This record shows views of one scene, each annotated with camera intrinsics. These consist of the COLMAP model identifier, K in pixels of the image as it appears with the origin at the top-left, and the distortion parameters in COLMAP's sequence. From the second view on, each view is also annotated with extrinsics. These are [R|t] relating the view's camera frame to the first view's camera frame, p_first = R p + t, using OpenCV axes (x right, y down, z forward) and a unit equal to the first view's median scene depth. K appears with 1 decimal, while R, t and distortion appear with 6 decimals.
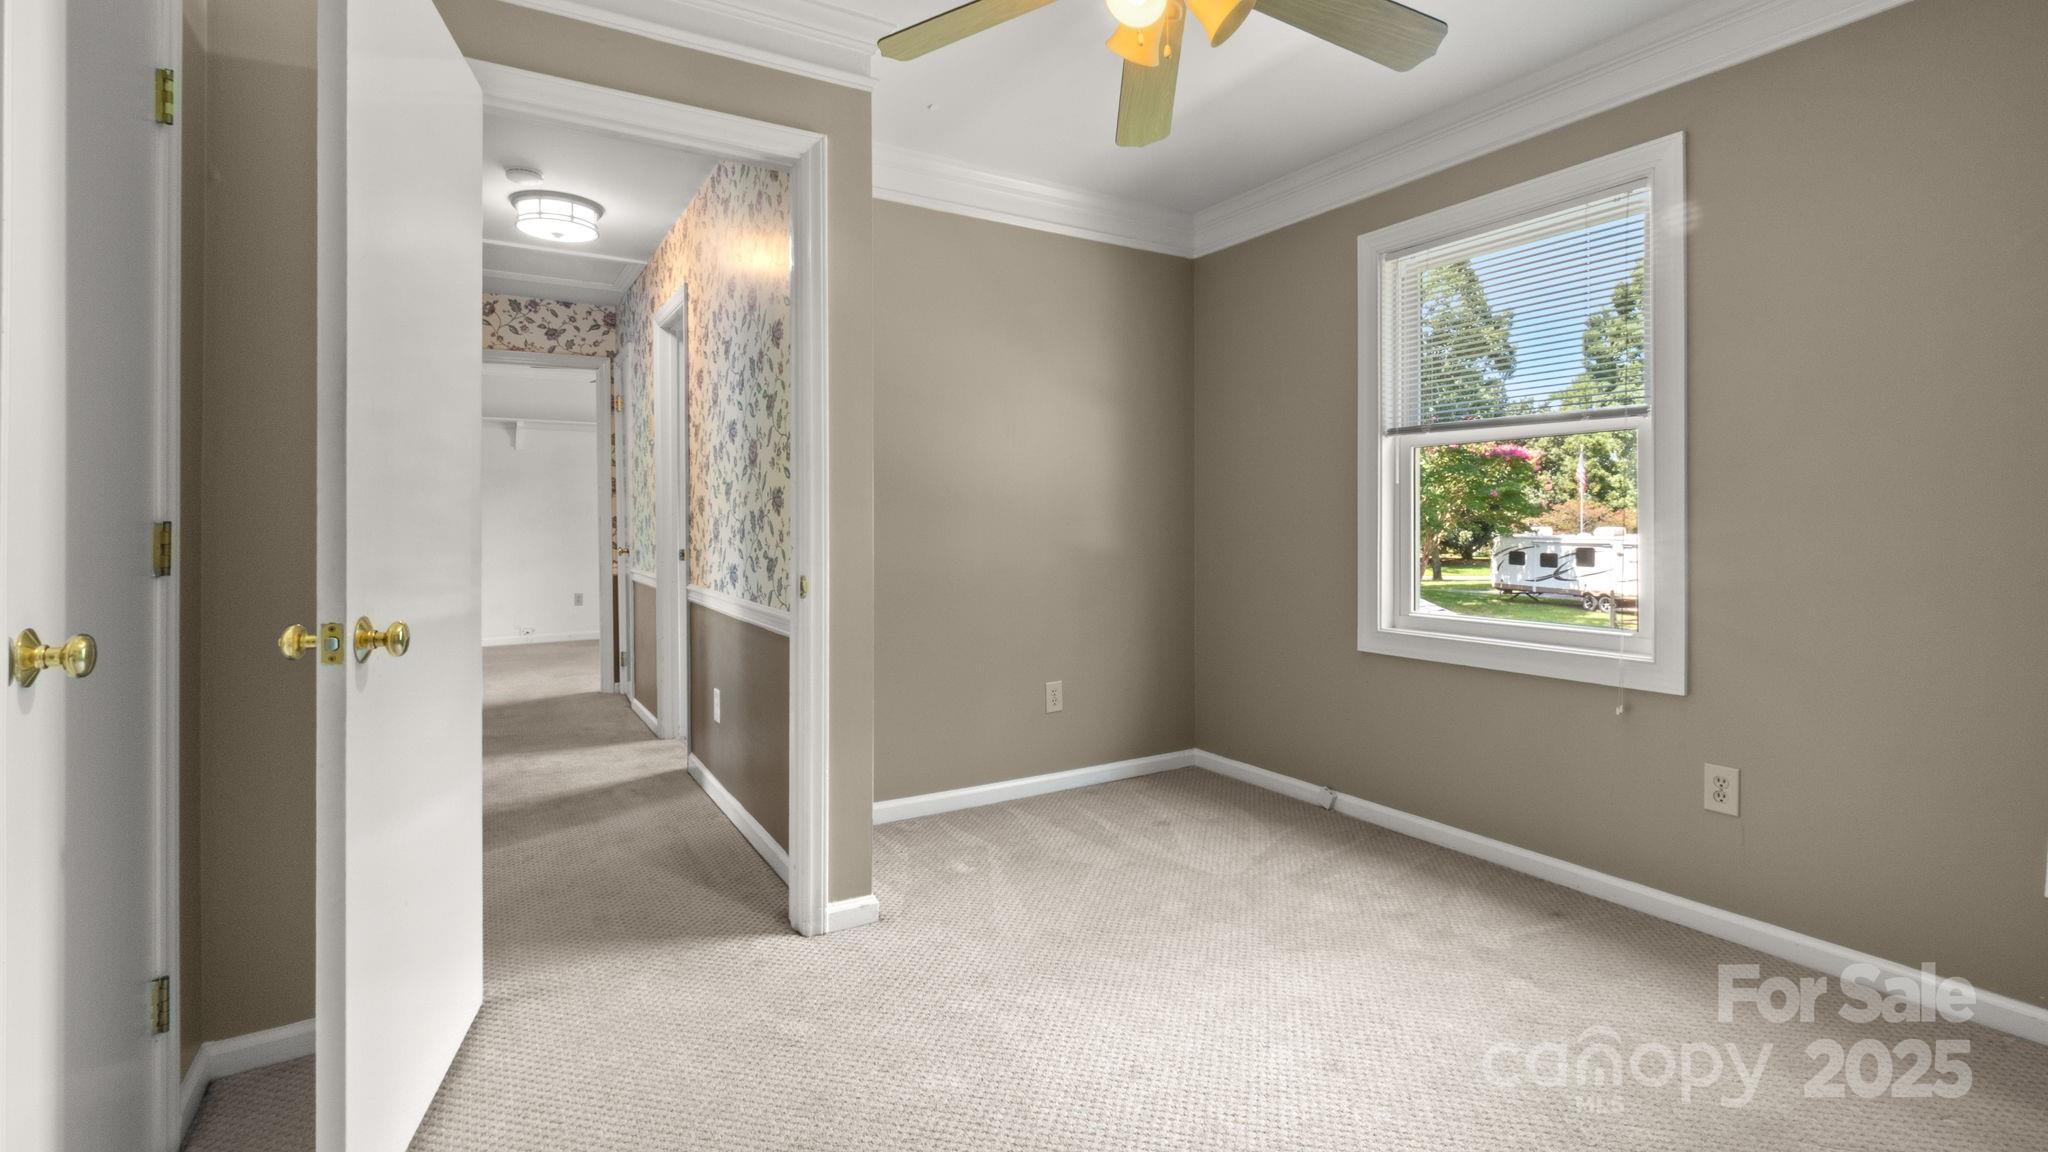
lens RADIAL K [[899.1, 0, 1015.0], [0, 899.1, 546.7], [0, 0, 1]] dist [-0.003893, -0.000506]
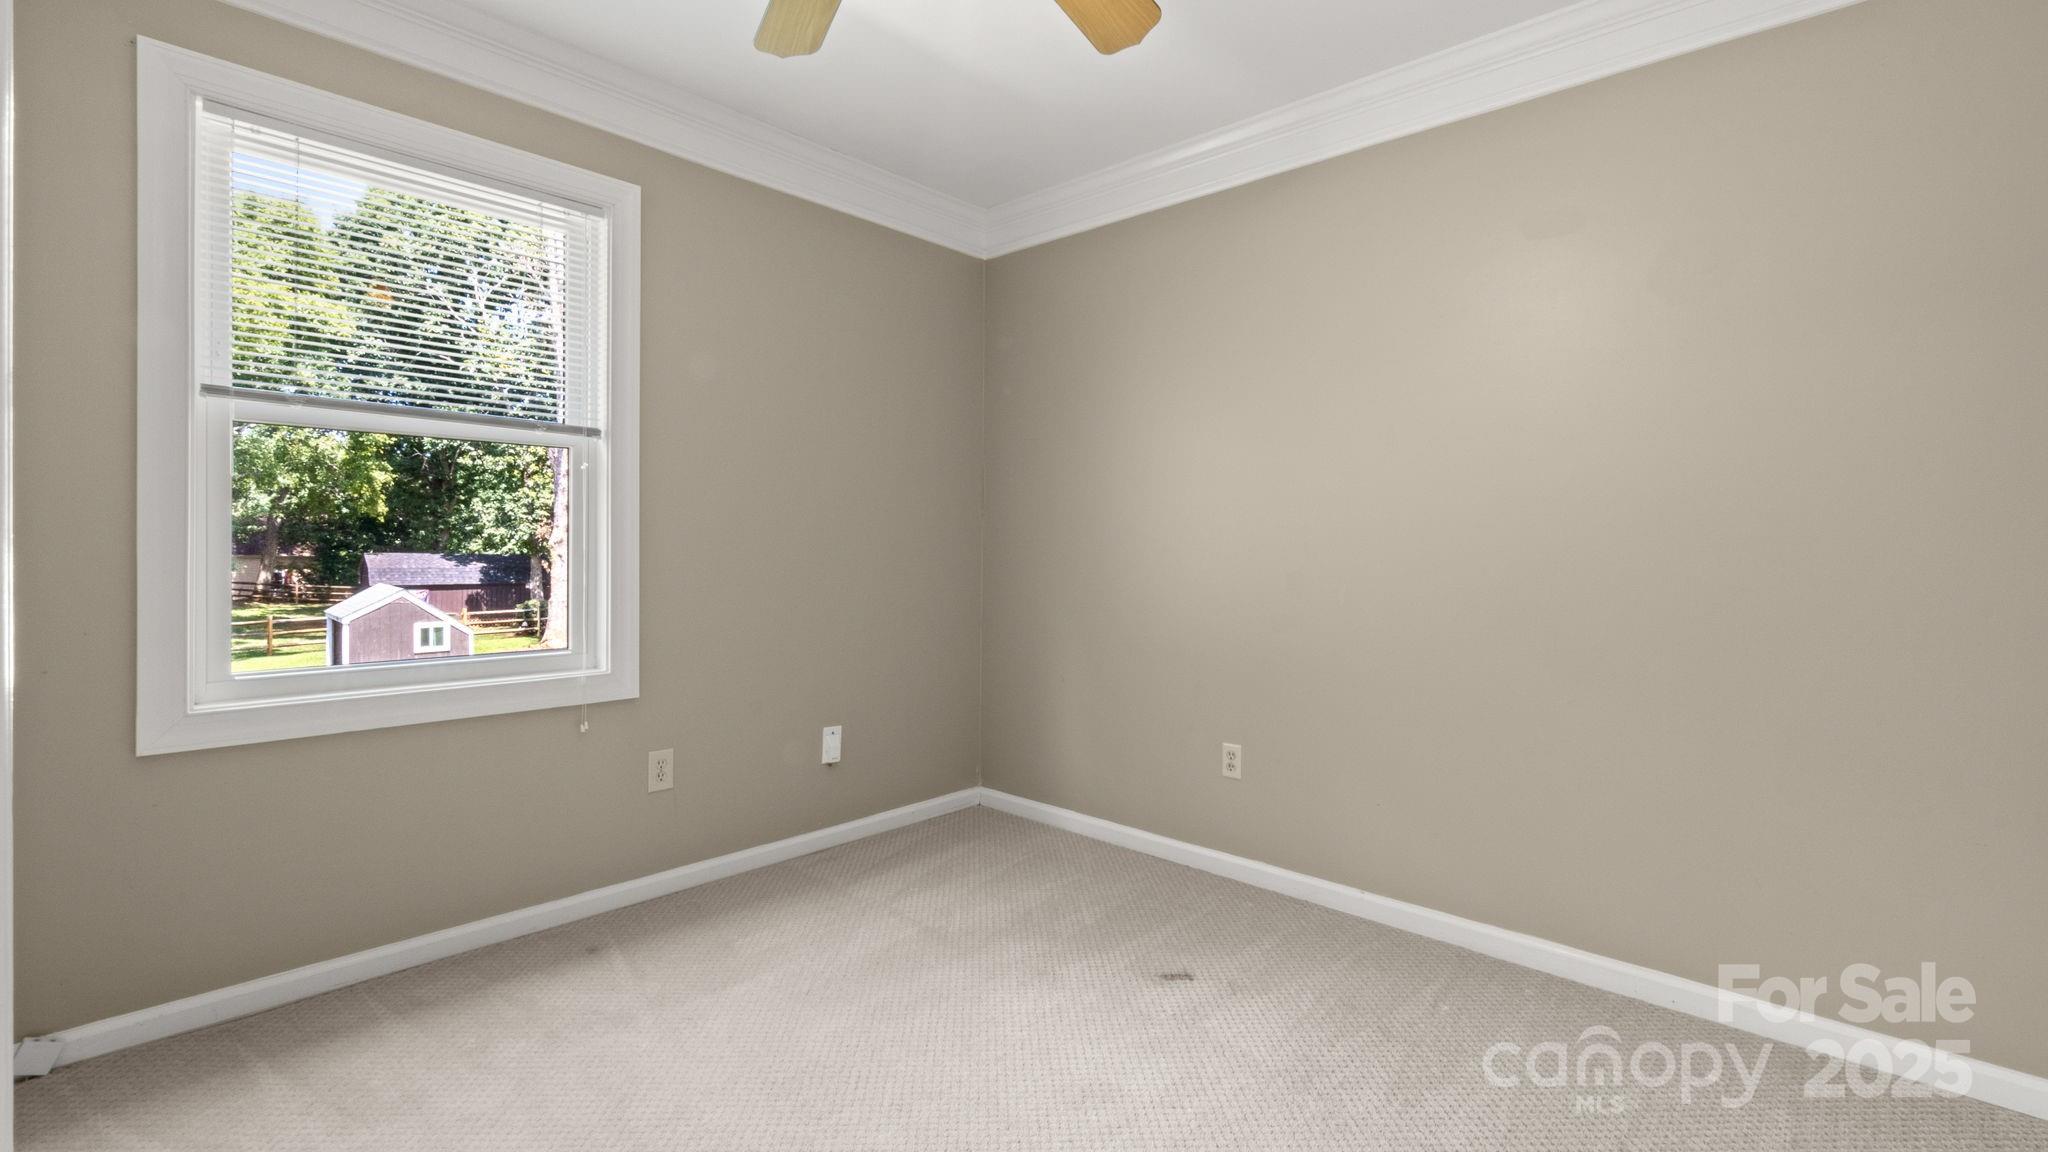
lens RADIAL K [[899.1, 0, 1015.0], [0, 899.1, 546.7], [0, 0, 1]] dist [-0.003893, -0.000506]
pose [[-0.271547, -0.015966, 0.962293, -0.436902], [0.000376, 0.999861, 0.016695, -0.037460], [-0.962425, 0.004896, -0.271503, 0.828797]]
